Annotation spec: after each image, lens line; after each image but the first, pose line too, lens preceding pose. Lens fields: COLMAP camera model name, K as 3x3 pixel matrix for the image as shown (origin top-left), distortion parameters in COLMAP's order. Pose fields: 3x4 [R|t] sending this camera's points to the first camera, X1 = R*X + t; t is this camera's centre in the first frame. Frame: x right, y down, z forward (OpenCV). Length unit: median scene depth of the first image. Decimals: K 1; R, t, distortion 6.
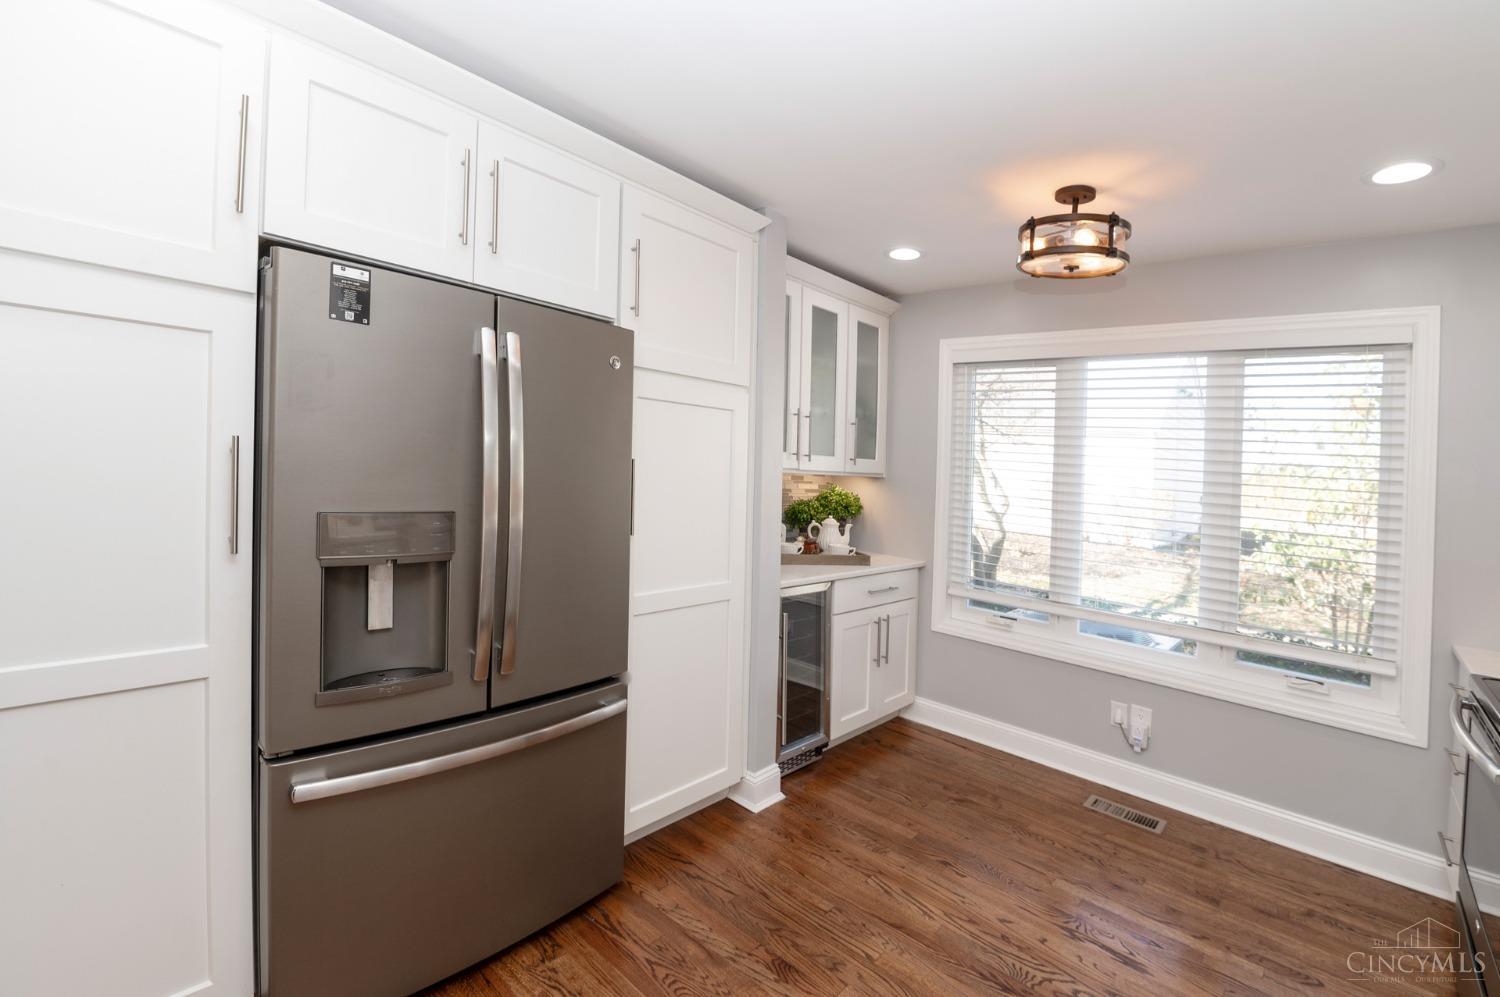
lens RADIAL K [[673.6, 0, 746.8], [0, 673.6, 475.4], [0, 0, 1]] dist [-0.021990, -0.001249]
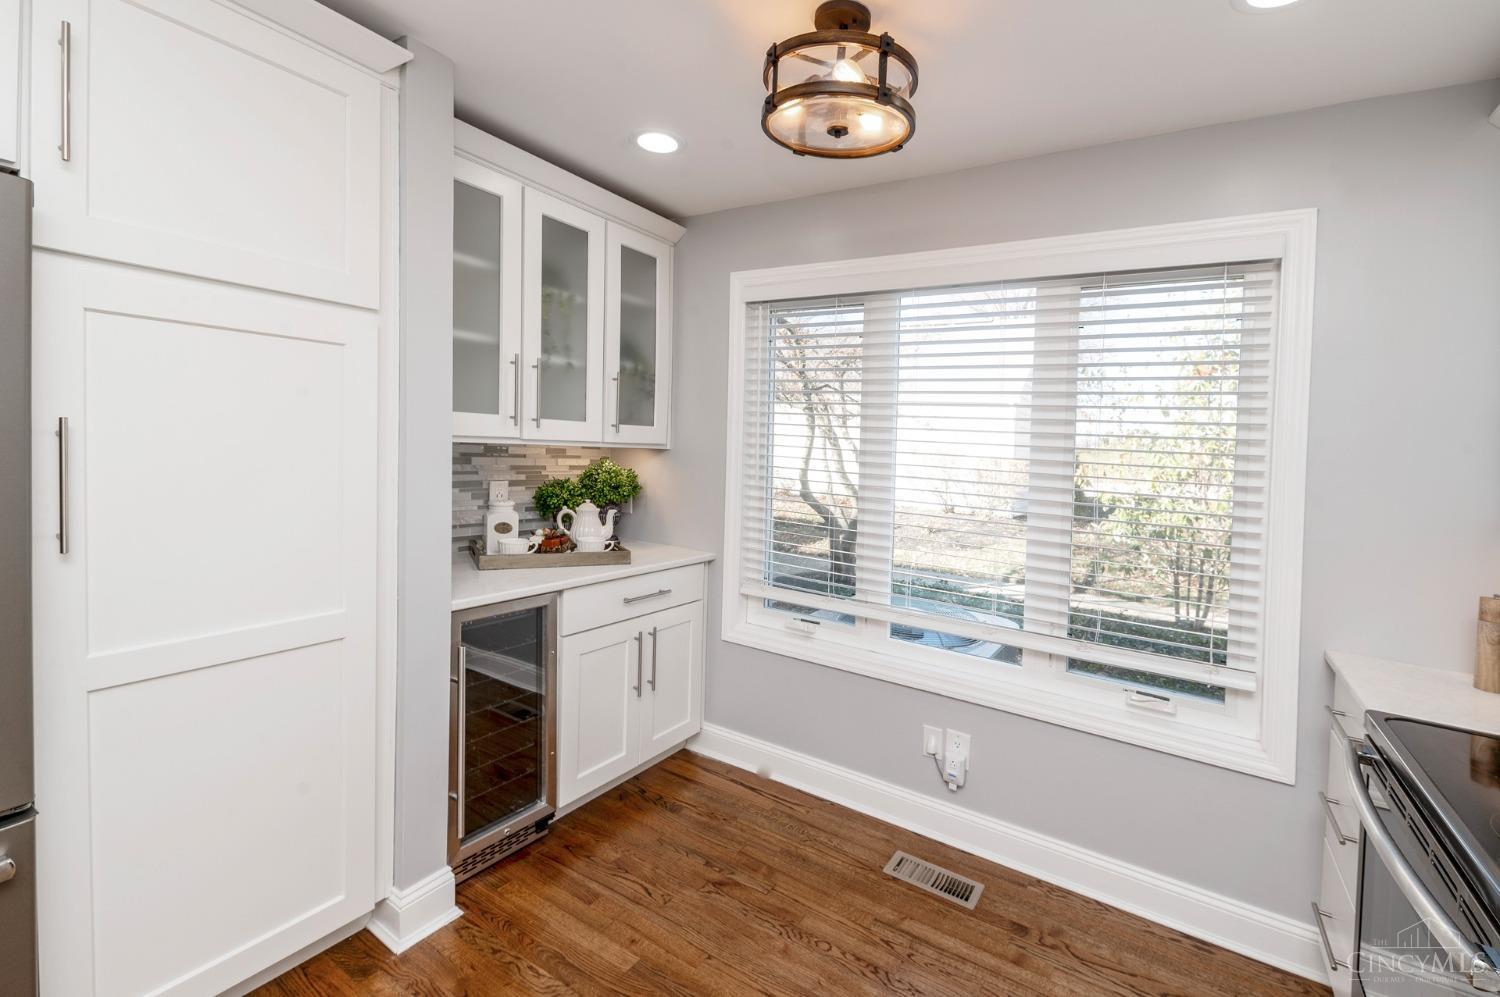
lens RADIAL K [[666.1, 0, 752.8], [0, 666.1, 483.7], [0, 0, 1]] dist [-0.004421, -0.000101]
pose [[0.986962, -0.025855, 0.158865, 0.231377], [0.018573, 0.998715, 0.047155, 0.011469], [-0.159880, -0.043590, 0.986174, 0.270809]]
